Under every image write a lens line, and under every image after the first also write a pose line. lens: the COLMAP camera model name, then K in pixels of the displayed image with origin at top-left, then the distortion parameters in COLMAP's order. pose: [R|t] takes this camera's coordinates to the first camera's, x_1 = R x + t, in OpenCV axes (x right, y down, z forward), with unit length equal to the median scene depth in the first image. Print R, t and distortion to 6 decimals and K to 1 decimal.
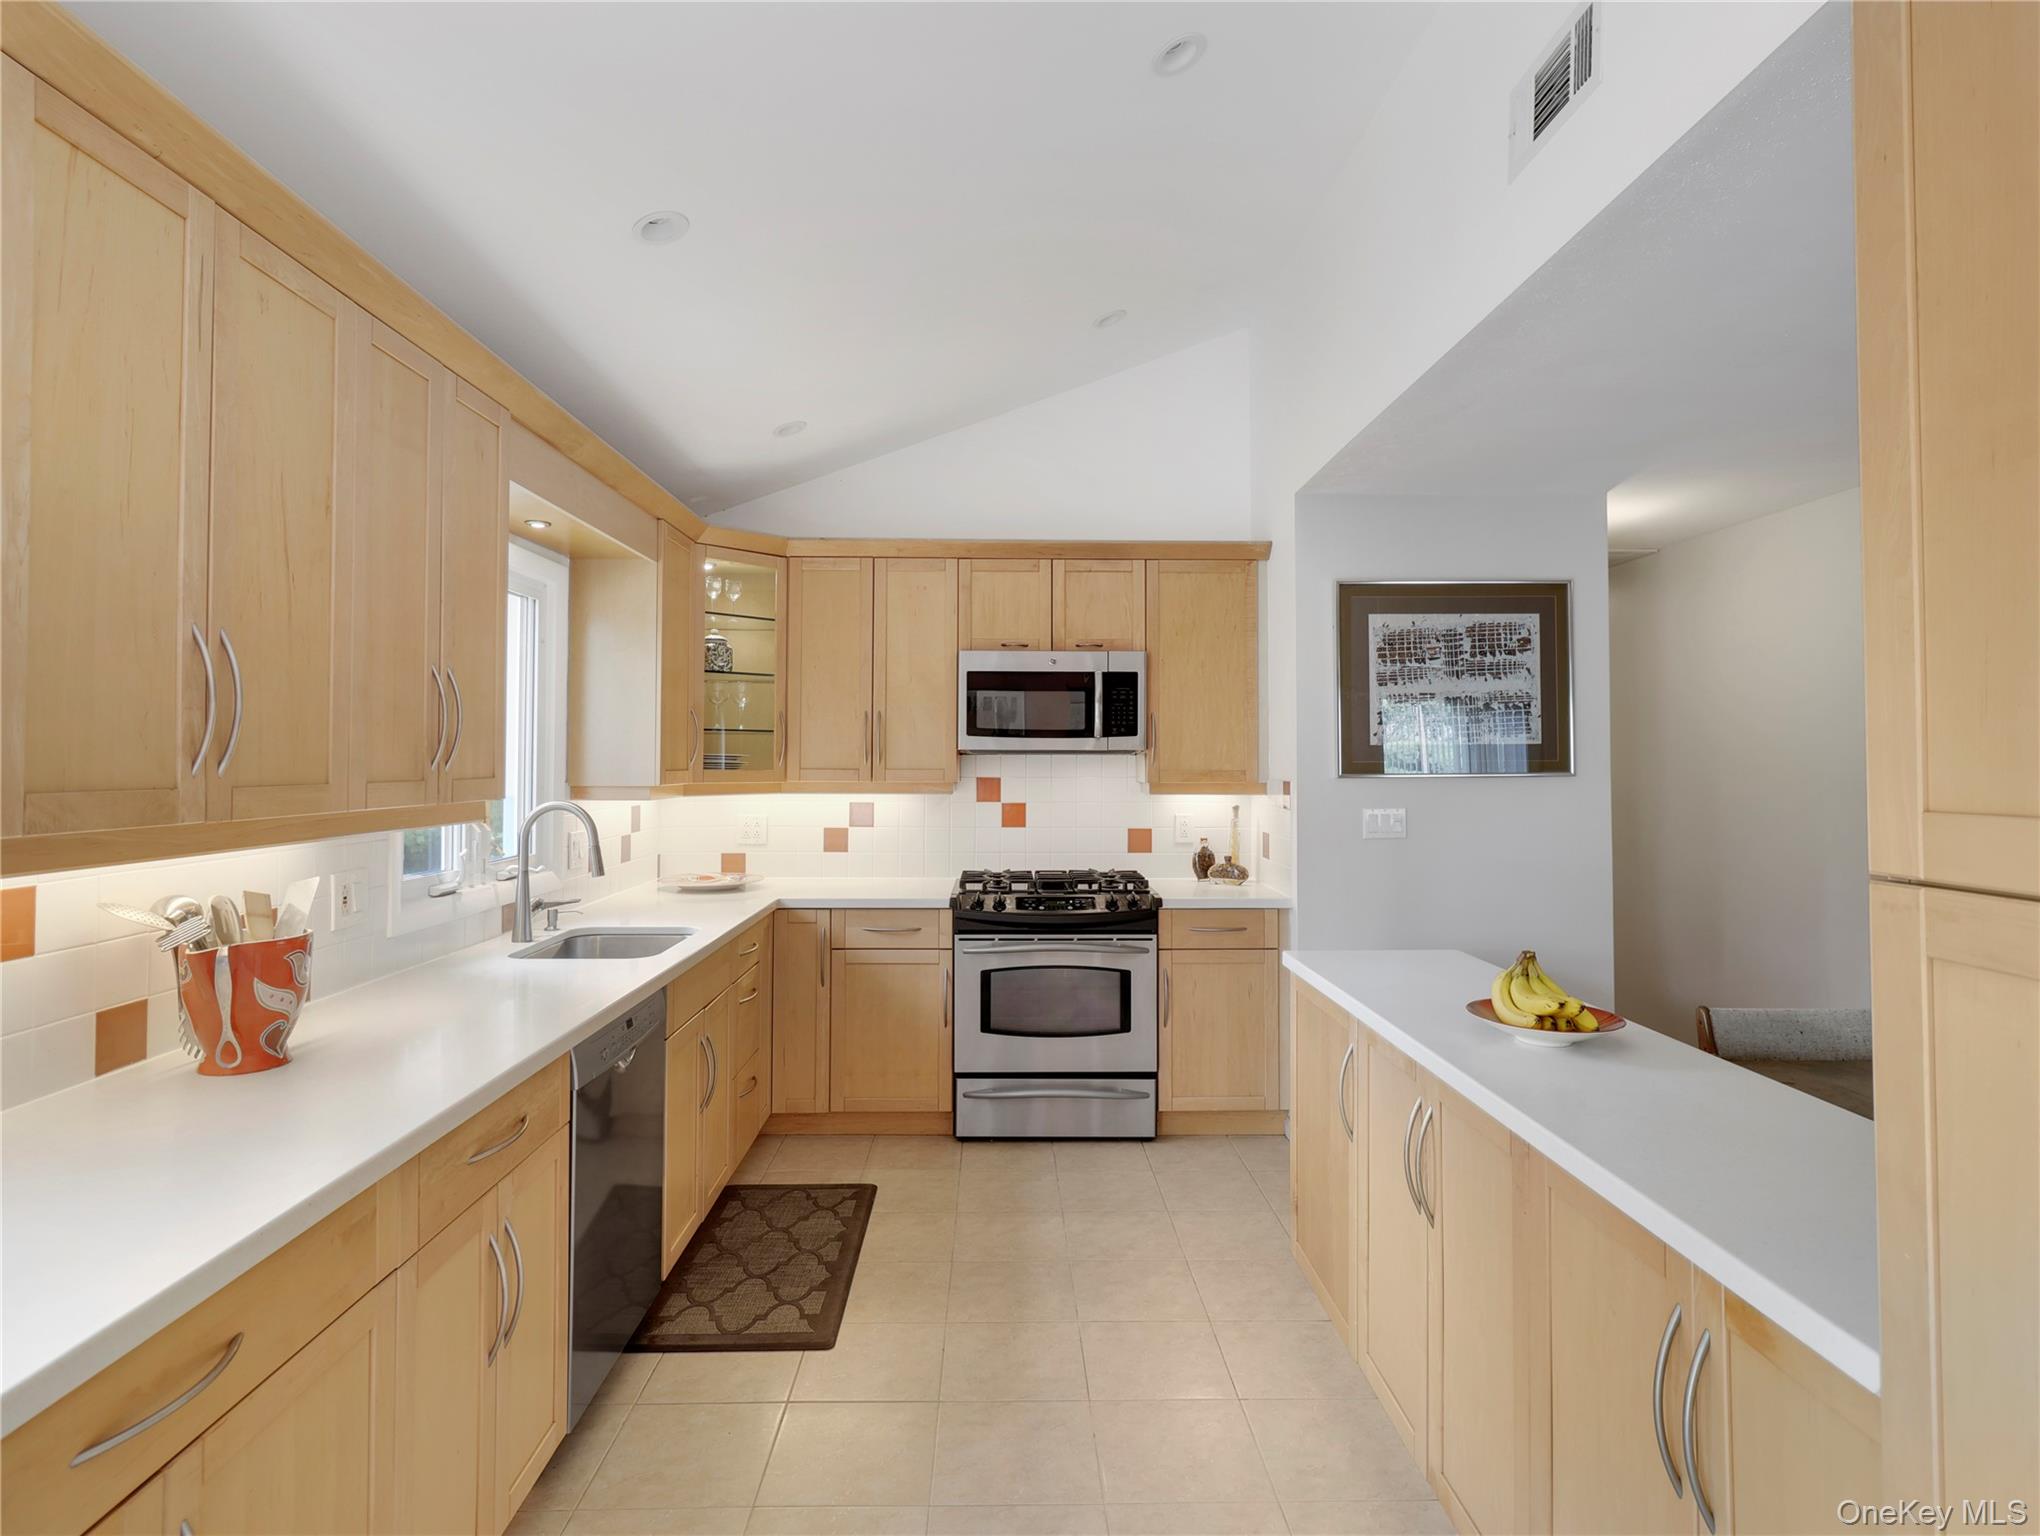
lens RADIAL K [[1071.3, 0, 1019.4], [0, 1071.3, 730.2], [0, 0, 1]] dist [0.000070, -0.017090]
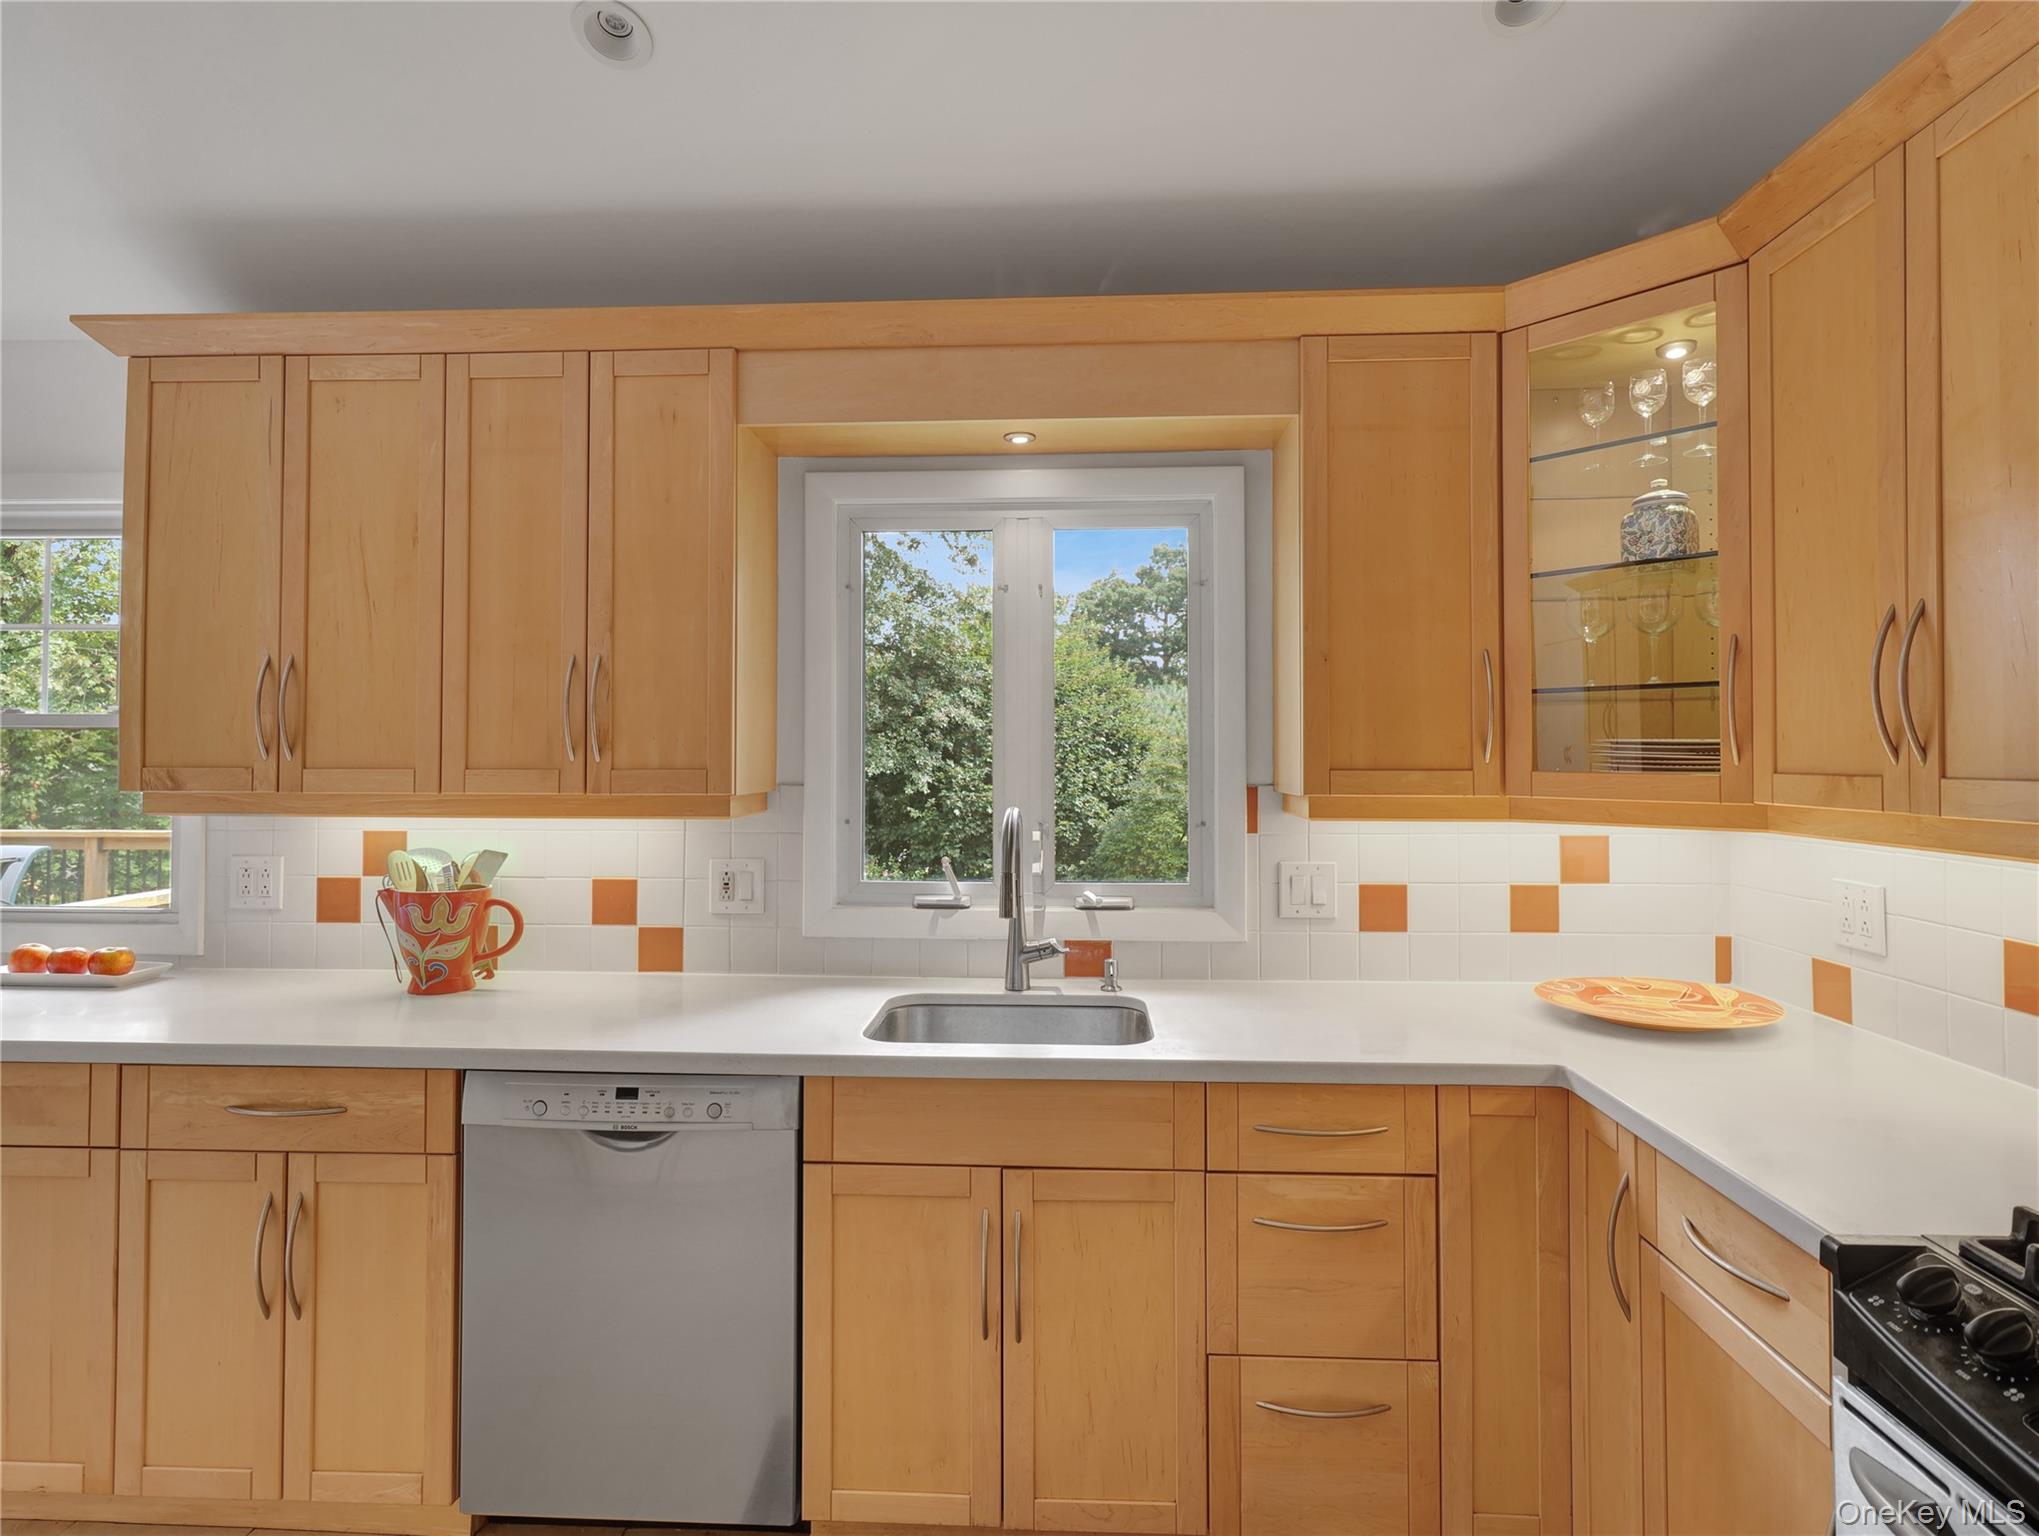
lens RADIAL K [[1084.7, 0, 1021.0], [0, 1084.7, 735.2], [0, 0, 1]] dist [0.003800, 0.001140]
pose [[-0.073676, -0.020288, -0.997076, 0.239387], [0.025306, 0.999433, -0.022205, 0.026190], [0.996961, -0.026868, -0.073121, 0.817453]]
